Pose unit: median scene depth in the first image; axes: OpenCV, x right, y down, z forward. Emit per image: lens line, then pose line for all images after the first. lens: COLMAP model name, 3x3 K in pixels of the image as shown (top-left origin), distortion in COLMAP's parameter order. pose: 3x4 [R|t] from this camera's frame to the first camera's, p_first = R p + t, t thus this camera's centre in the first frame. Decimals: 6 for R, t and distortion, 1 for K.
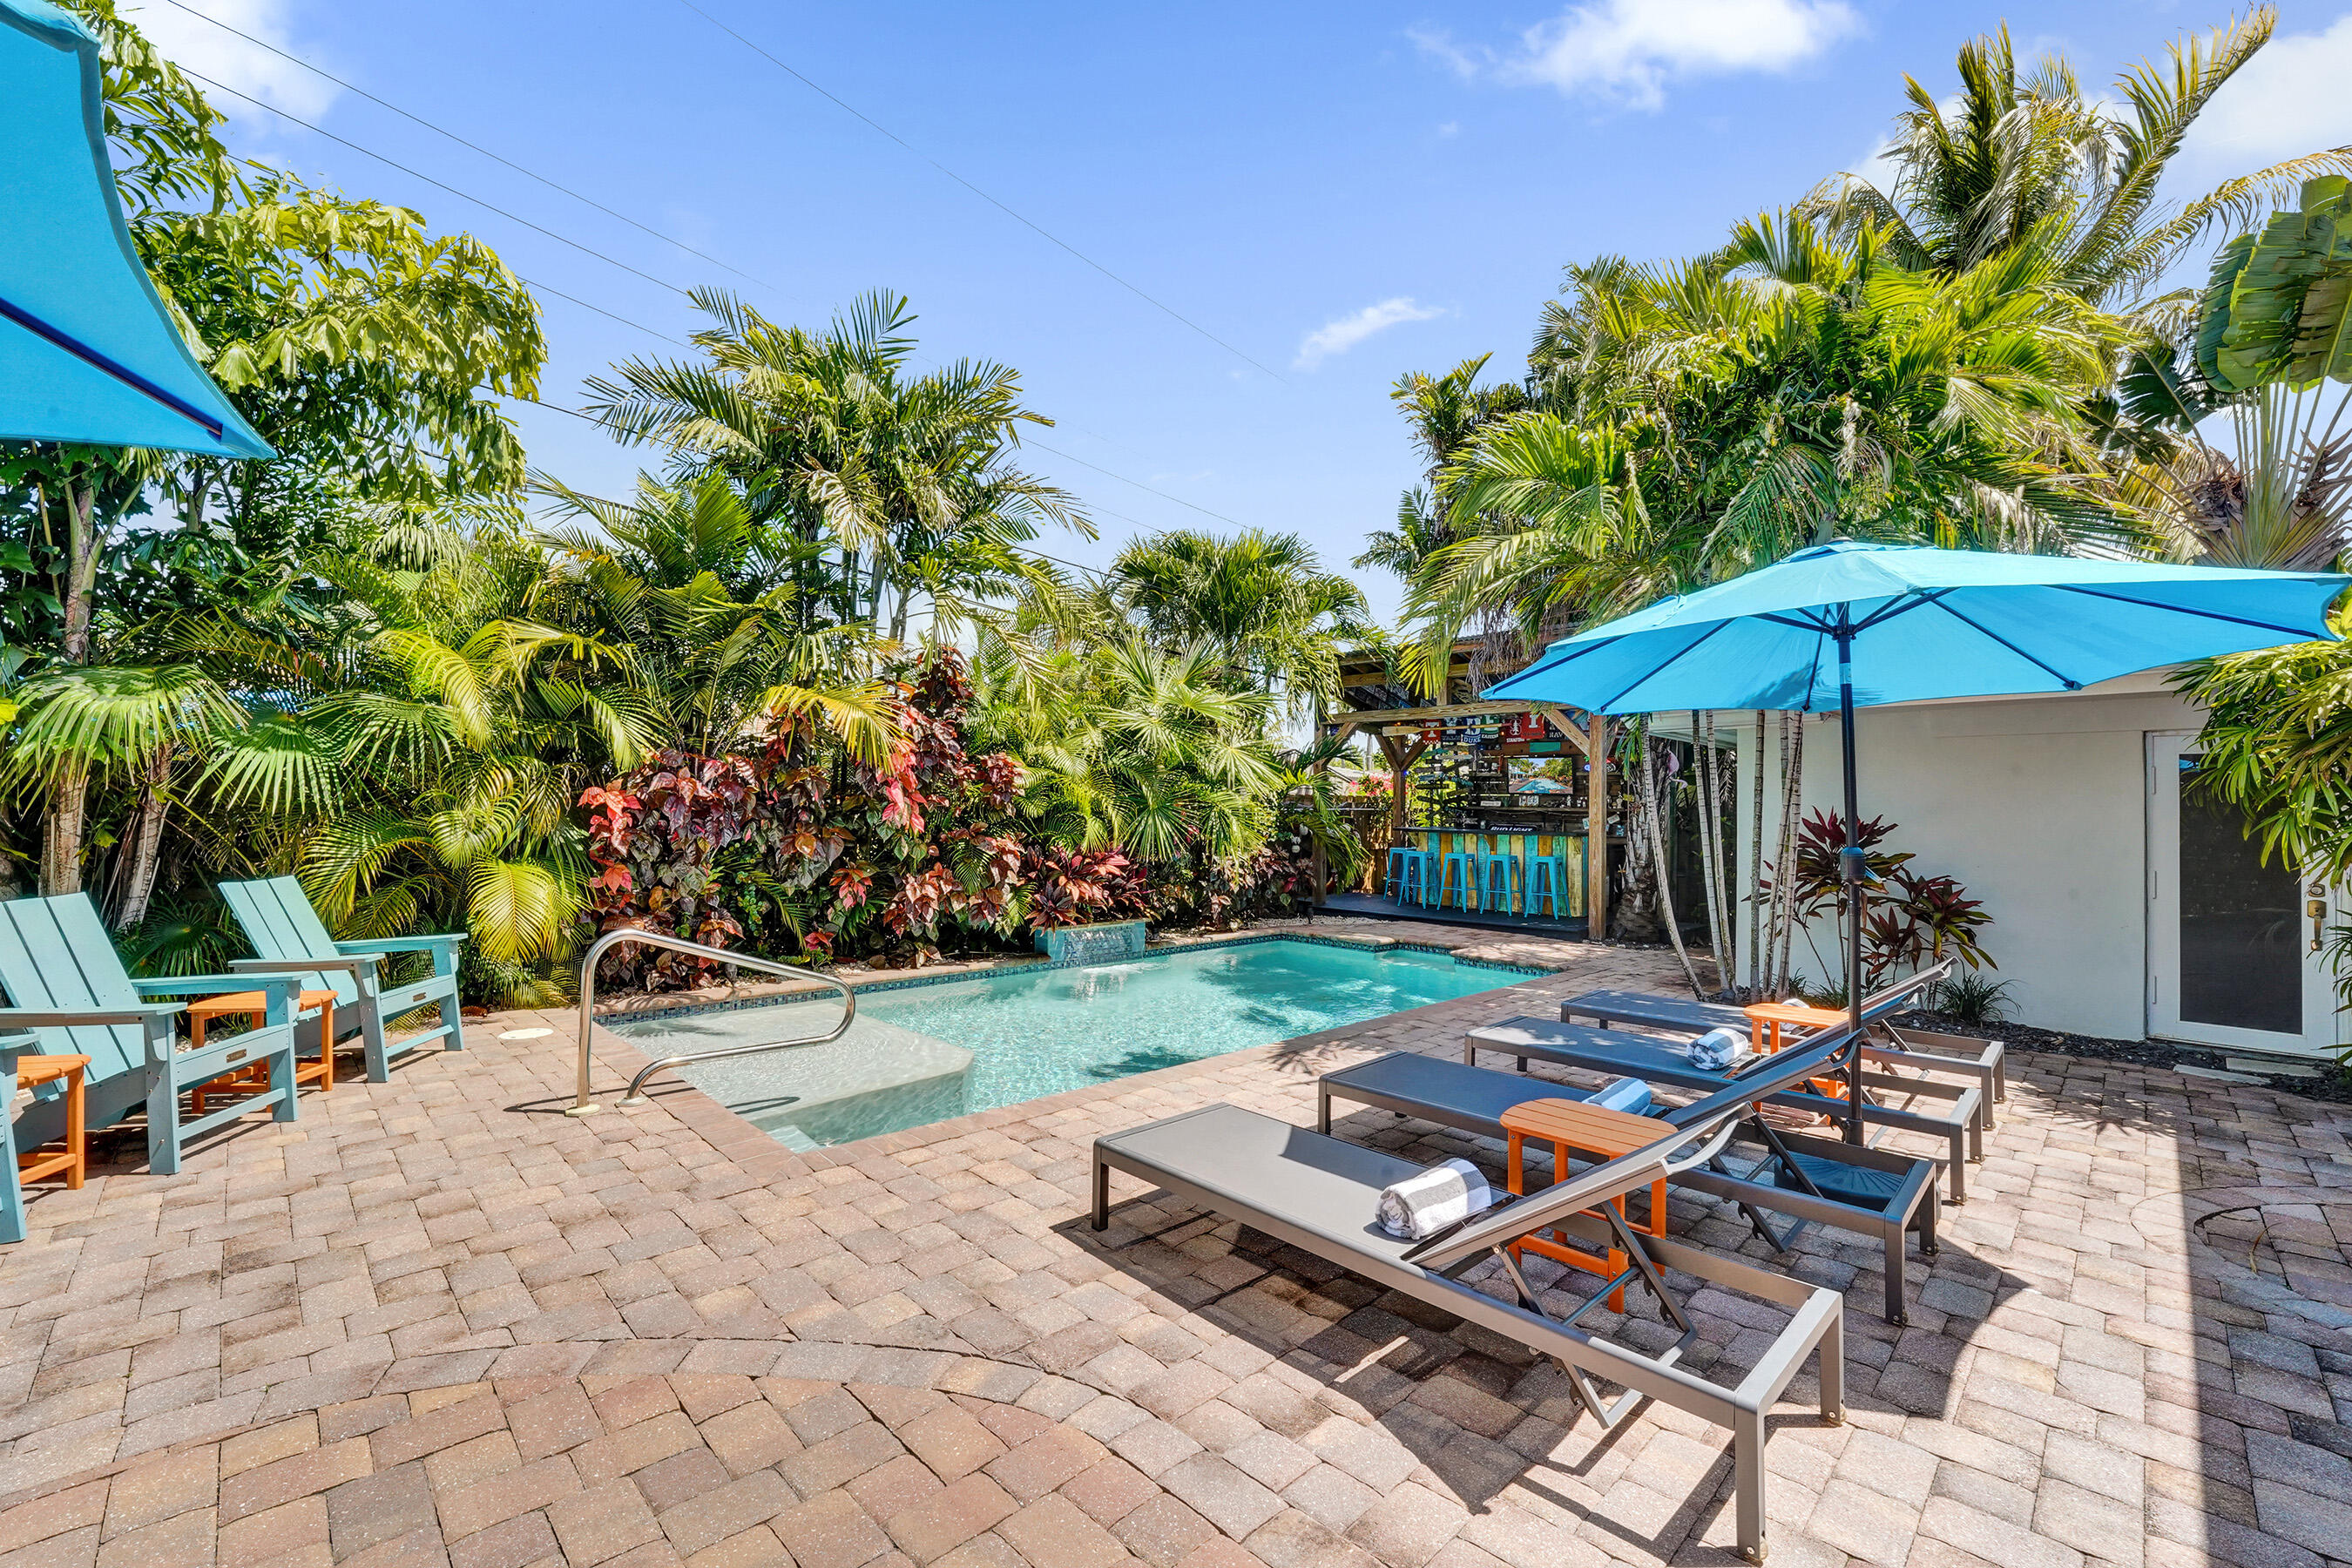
lens RADIAL K [[975.5, 0, 1181.8], [0, 975.5, 797.0], [0, 0, 1]] dist [-0.019271, 0.000492]
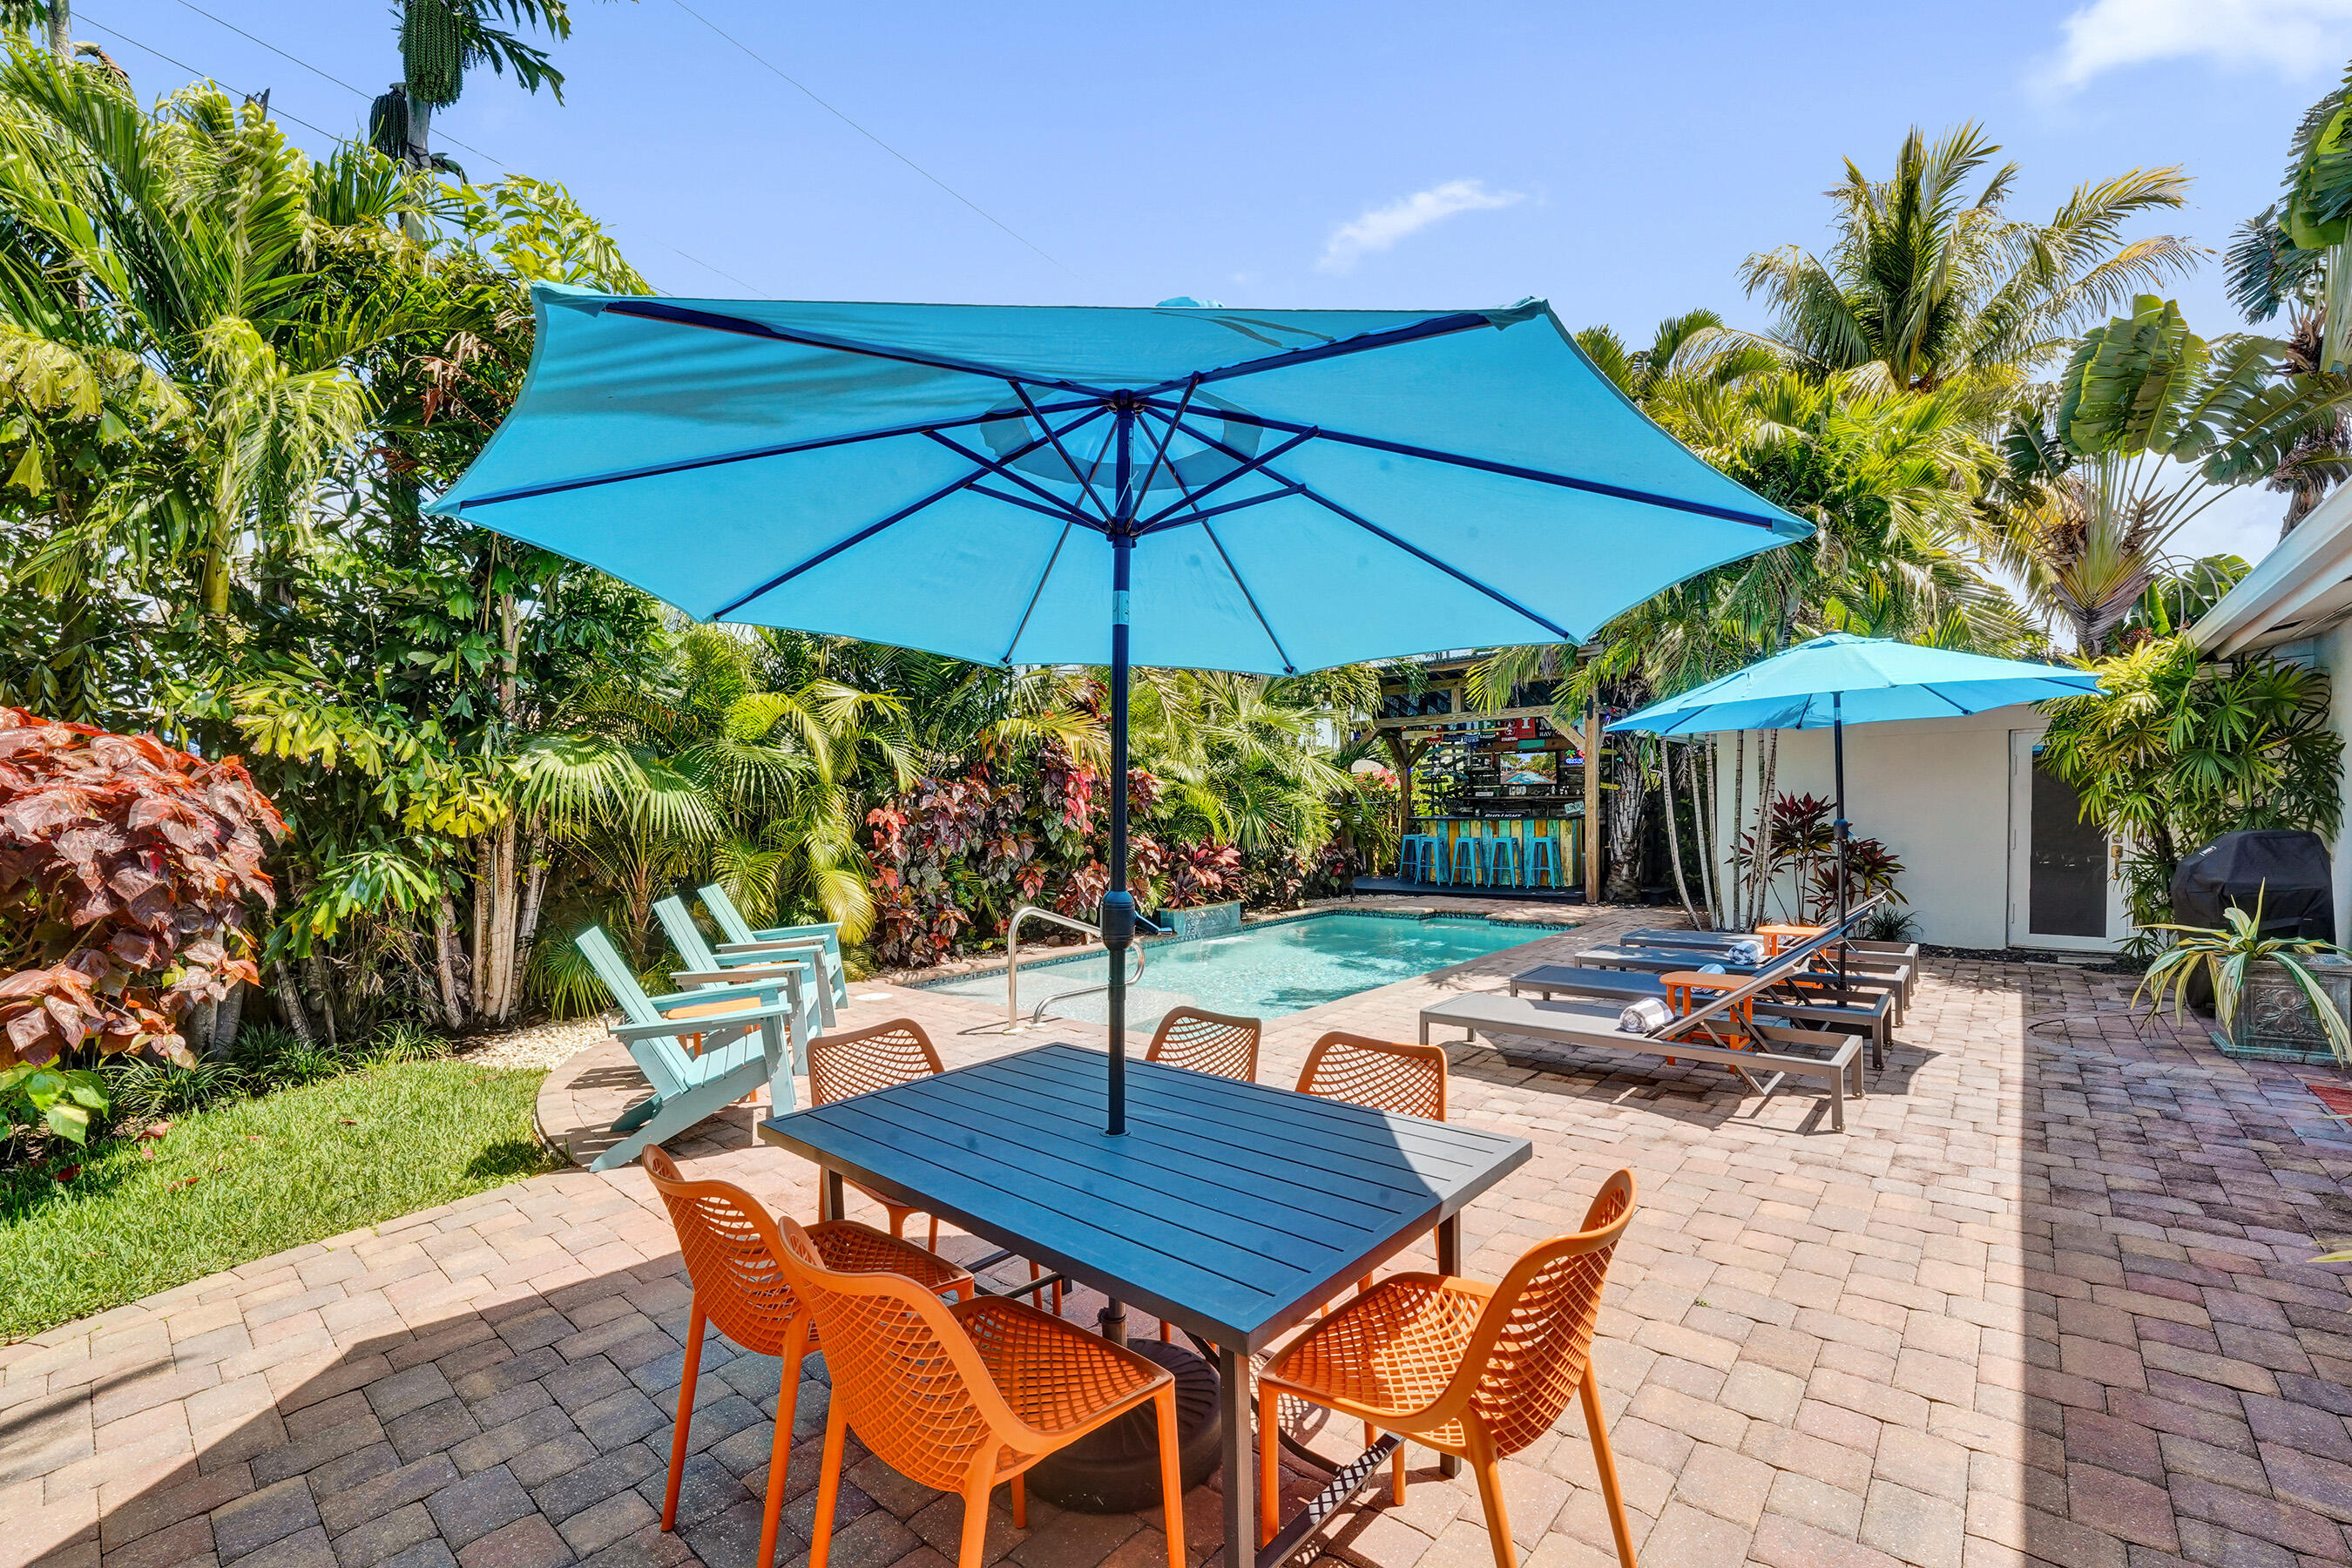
lens RADIAL K [[985.7, 0, 1183.7], [0, 985.7, 854.5], [0, 0, 1]] dist [-0.018699, 0.000147]
pose [[0.996001, -0.038683, 0.080536, -0.230699], [0.033599, 0.997413, 0.063546, -0.013191], [-0.082786, -0.060586, 0.994724, -0.235982]]
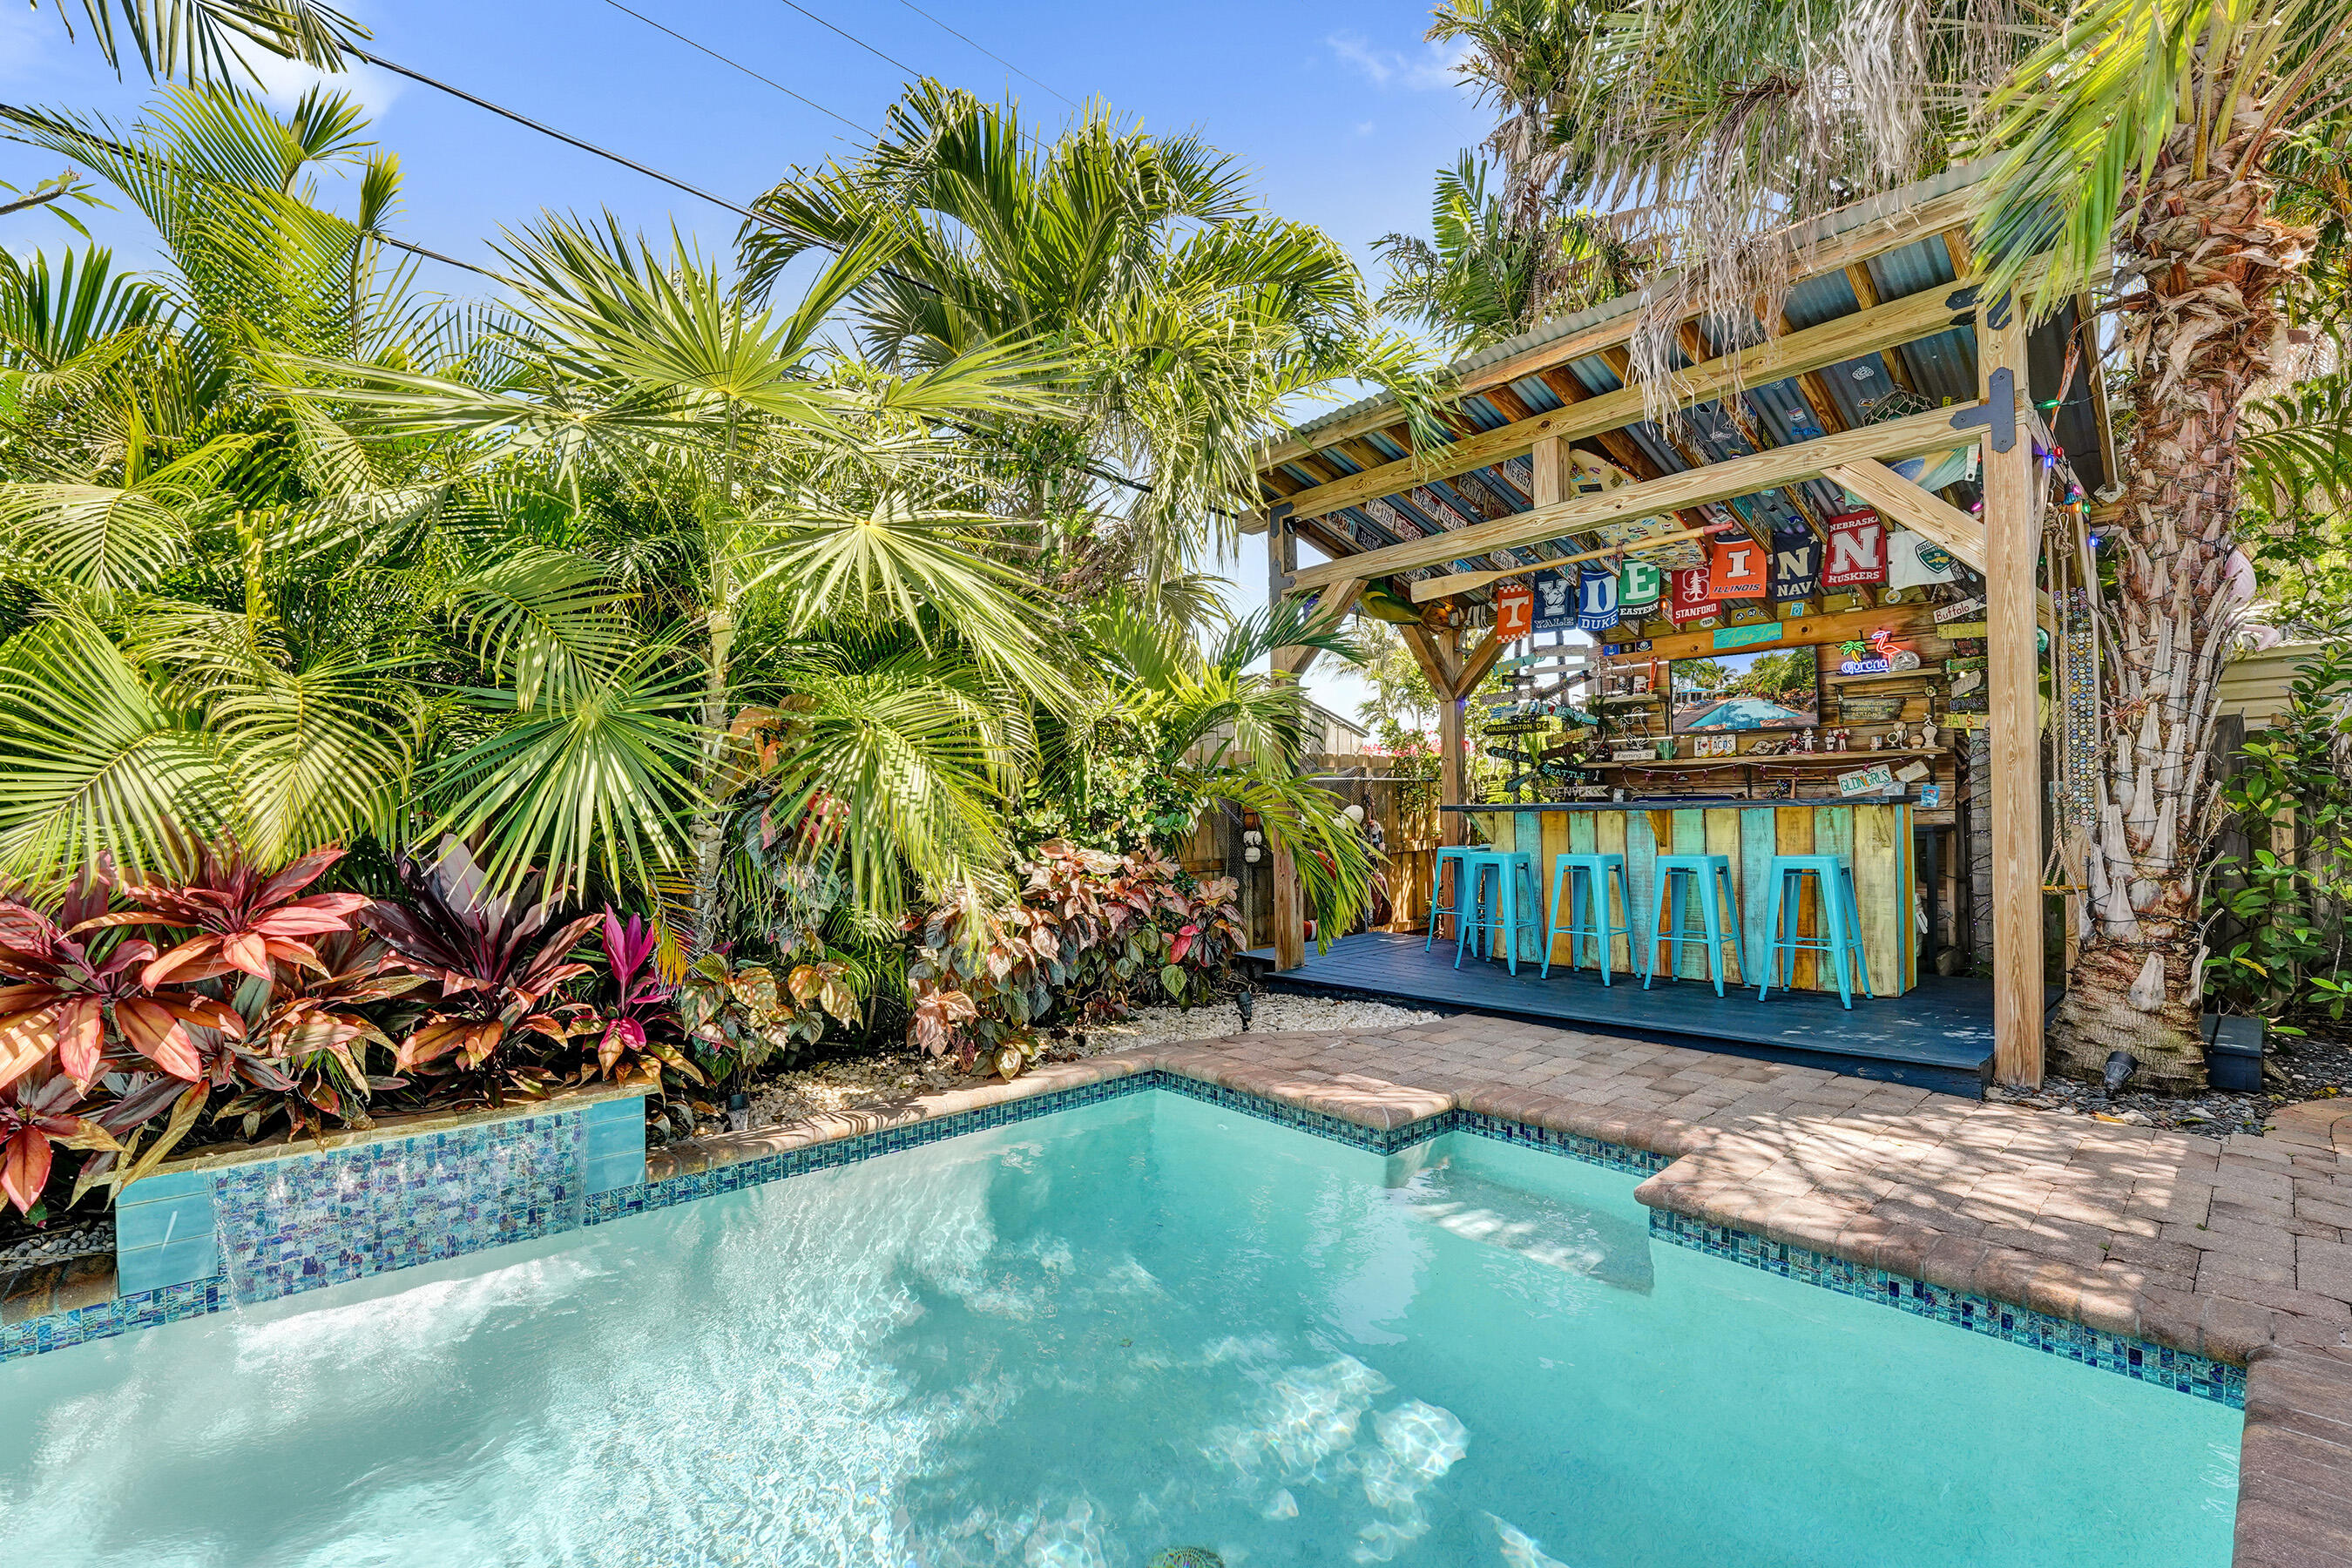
lens RADIAL K [[1046.0, 0, 1172.9], [0, 1046.0, 812.3], [0, 0, 1]] dist [-0.001657, -0.000039]
pose [[0.998656, -0.027294, -0.044056, 0.168280], [0.027647, 0.999590, 0.007412, 0.043923], [0.043836, -0.008620, 0.999002, 0.750222]]
